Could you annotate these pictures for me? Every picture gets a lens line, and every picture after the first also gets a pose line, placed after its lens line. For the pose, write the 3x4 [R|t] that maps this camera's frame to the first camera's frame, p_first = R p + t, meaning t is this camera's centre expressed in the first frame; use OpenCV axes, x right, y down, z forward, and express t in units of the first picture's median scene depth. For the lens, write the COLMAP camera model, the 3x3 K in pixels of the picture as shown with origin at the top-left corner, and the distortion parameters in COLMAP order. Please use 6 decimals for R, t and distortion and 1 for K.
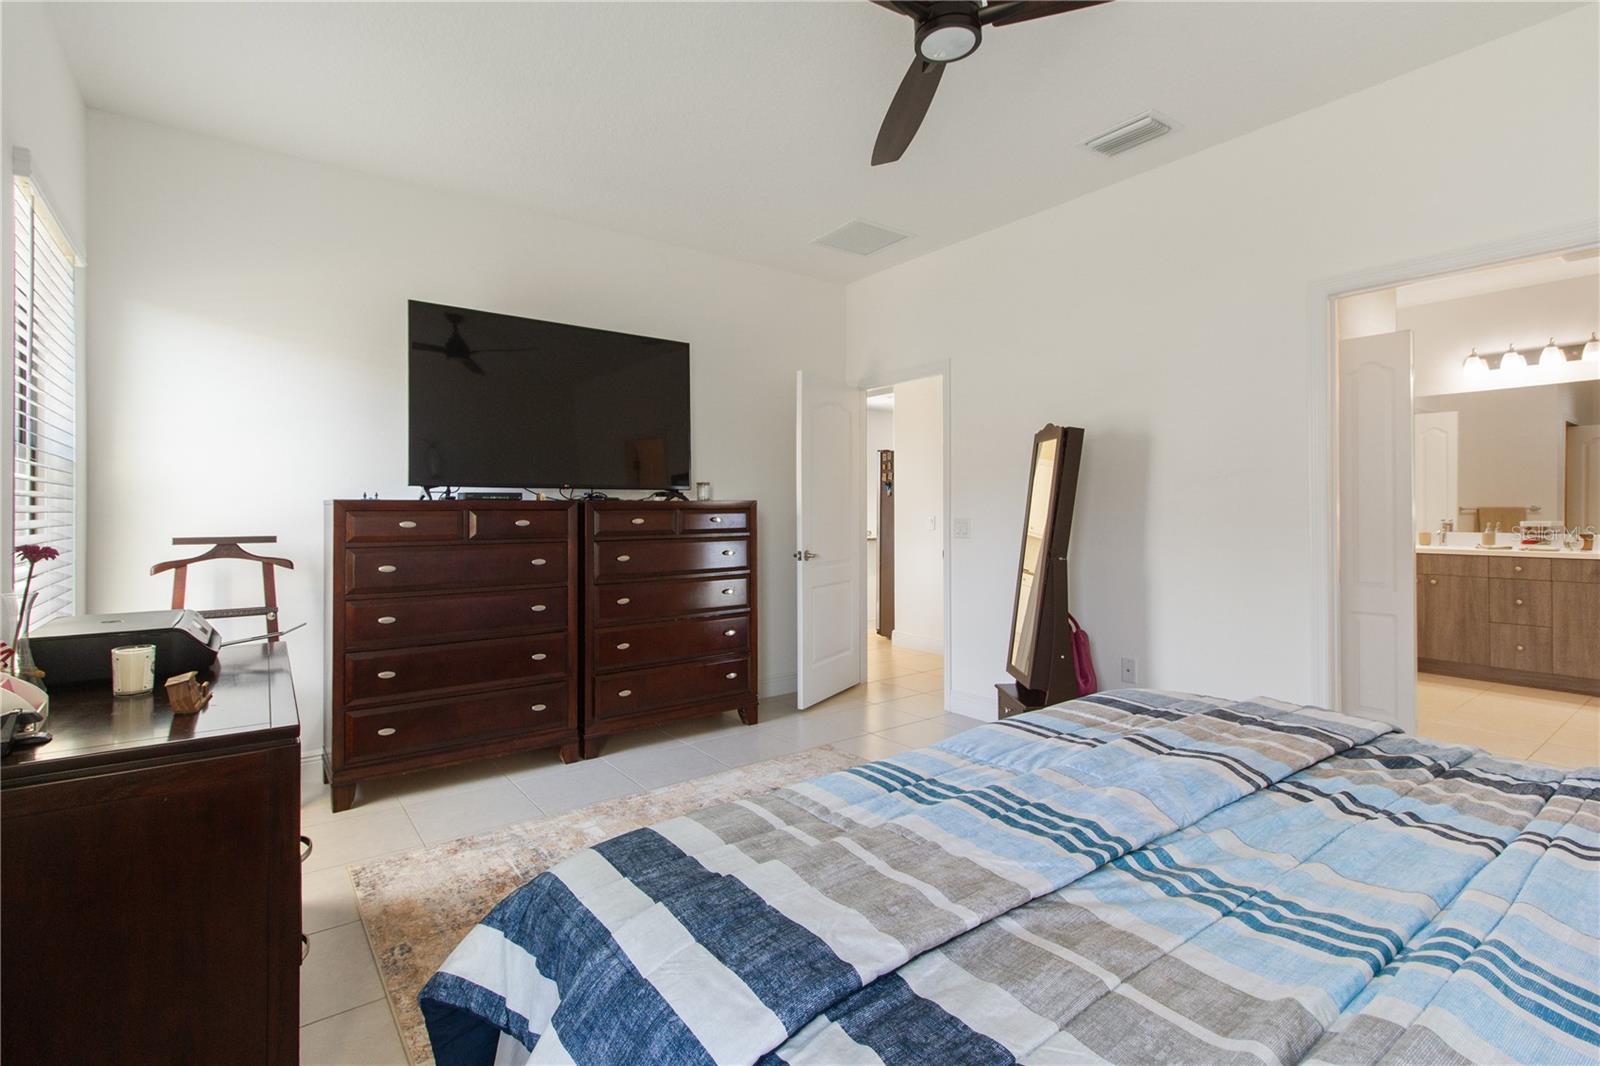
lens RADIAL K [[748.1, 0, 791.9], [0, 748.1, 501.4], [0, 0, 1]] dist [0.000075, 0.001238]
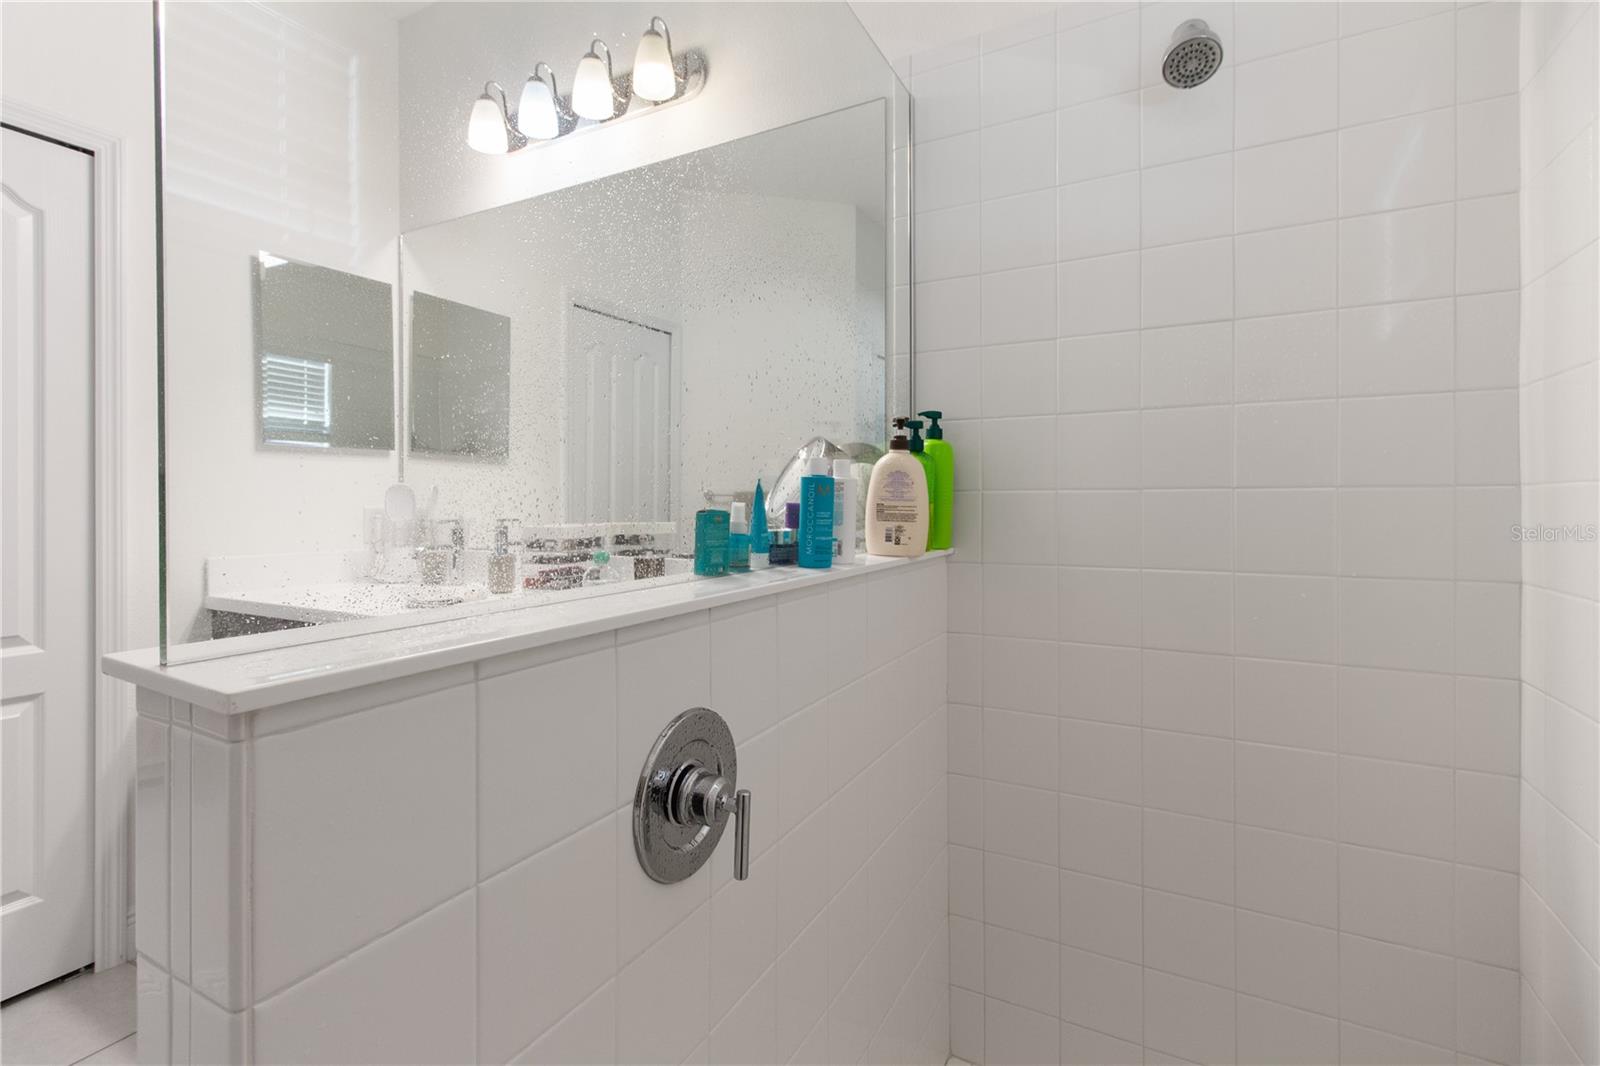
lens RADIAL K [[748.1, 0, 803.7], [0, 748.1, 503.3], [0, 0, 1]] dist [0.000075, 0.001238]
pose [[0.897981, -0.001813, 0.440032, 0.943878], [-0.004461, 0.999903, 0.013222, 0.009942], [-0.440013, -0.013836, 0.897885, 0.609589]]
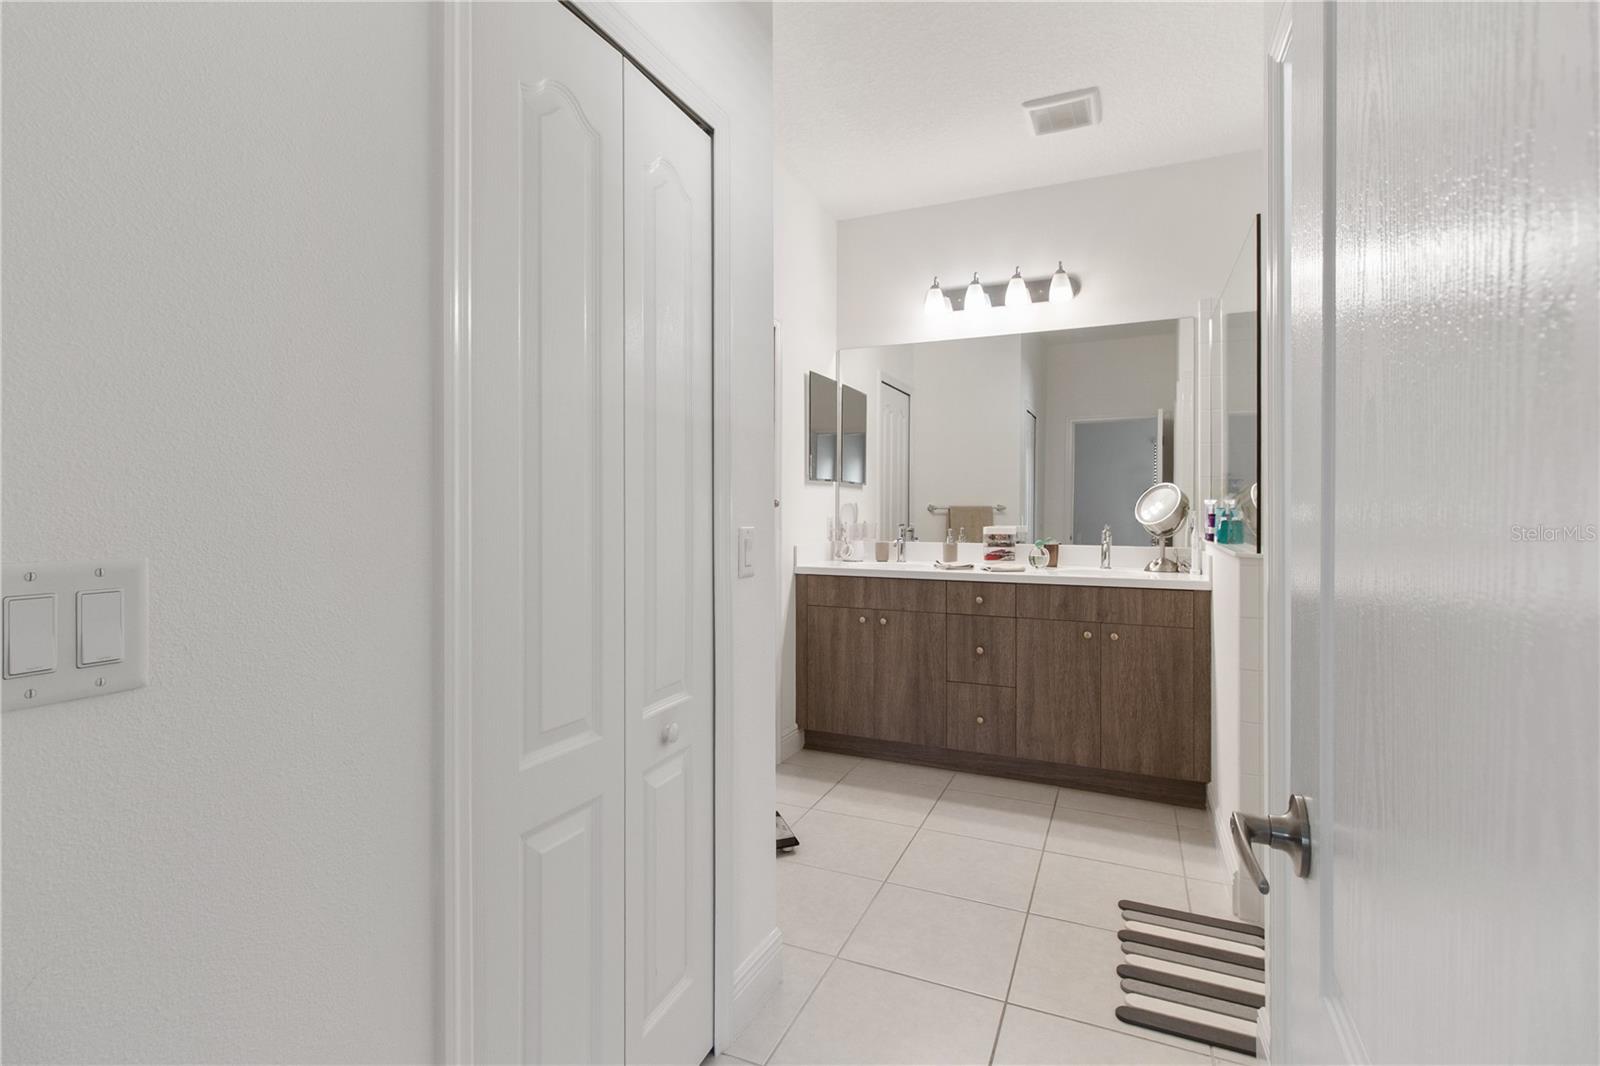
lens RADIAL K [[748.1, 0, 798.7], [0, 748.1, 502.1], [0, 0, 1]] dist [0.000075, 0.001238]
pose [[0.871203, 0.003881, 0.490907, 0.489773], [-0.005464, 0.999983, 0.001791, 0.003547], [-0.490892, -0.004242, 0.871210, 0.486717]]
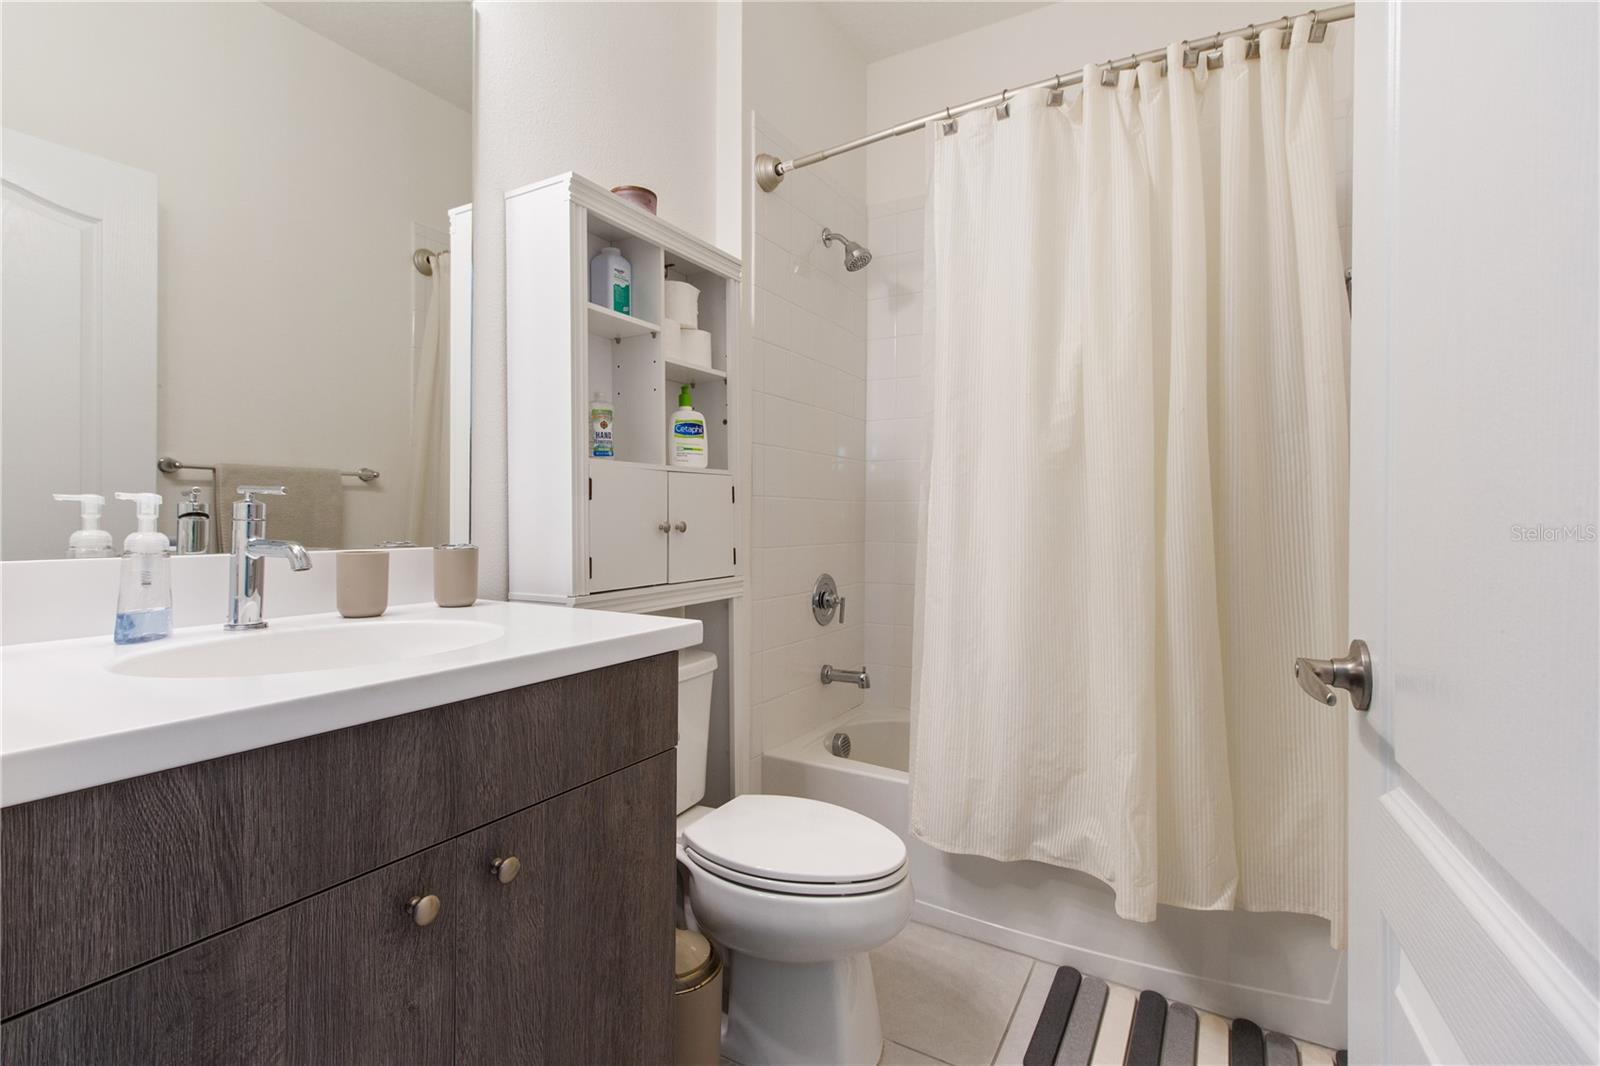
lens RADIAL K [[748.1, 0, 798.2], [0, 748.1, 529.2], [0, 0, 1]] dist [0.000075, 0.001238]
pose [[-0.403797, -0.004097, 0.914840, 0.824433], [-0.005482, 0.999983, 0.002058, 0.035600], [-0.914832, -0.004184, -0.403812, 0.887570]]
